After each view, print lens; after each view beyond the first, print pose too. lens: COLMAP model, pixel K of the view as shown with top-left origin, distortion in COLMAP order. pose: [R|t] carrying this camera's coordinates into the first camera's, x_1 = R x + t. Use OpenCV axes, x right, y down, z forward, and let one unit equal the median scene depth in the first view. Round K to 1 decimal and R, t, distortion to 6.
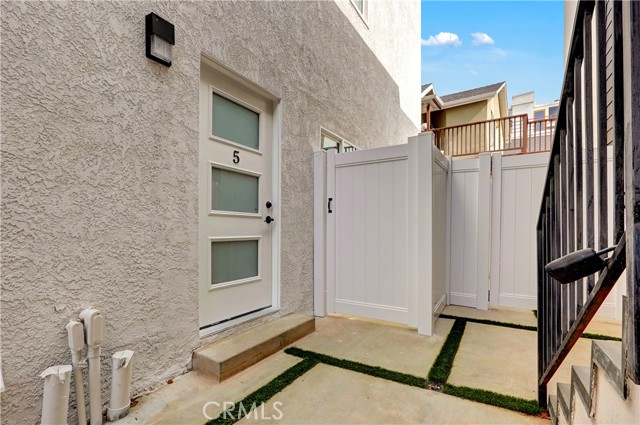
lens RADIAL K [[297.5, 0, 316.0], [0, 297.5, 227.7], [0, 0, 1]] dist [-0.004064, 0.000516]
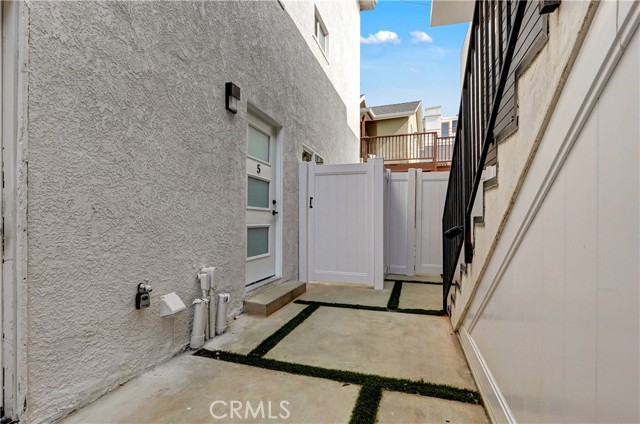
lens RADIAL K [[299.4, 0, 316.4], [0, 299.4, 216.7], [0, 0, 1]] dist [-0.003502, -0.000346]
pose [[0.971781, 0.005378, 0.235824, -0.363103], [-0.003048, 0.999943, -0.010243, 0.005690], [-0.235866, 0.009236, 0.971742, -0.490335]]
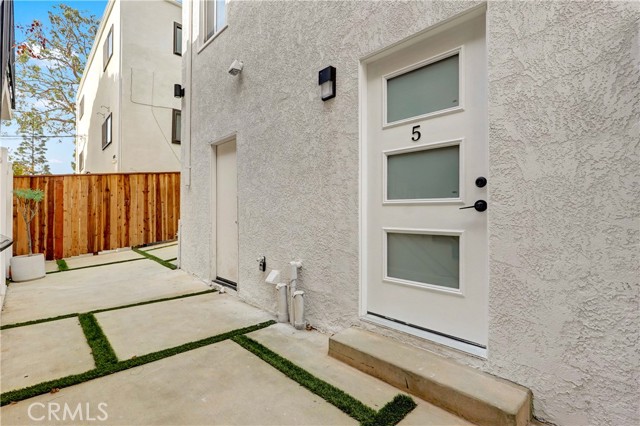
lens RADIAL K [[292.5, 0, 318.2], [0, 292.5, 210.9], [0, 0, 1]] dist [-0.021775, 0.009827]
pose [[-0.237006, -0.017547, -0.971350, 0.630609], [-0.003958, 0.999846, -0.017096, -0.006284], [0.971500, -0.000207, -0.237039, 1.001463]]
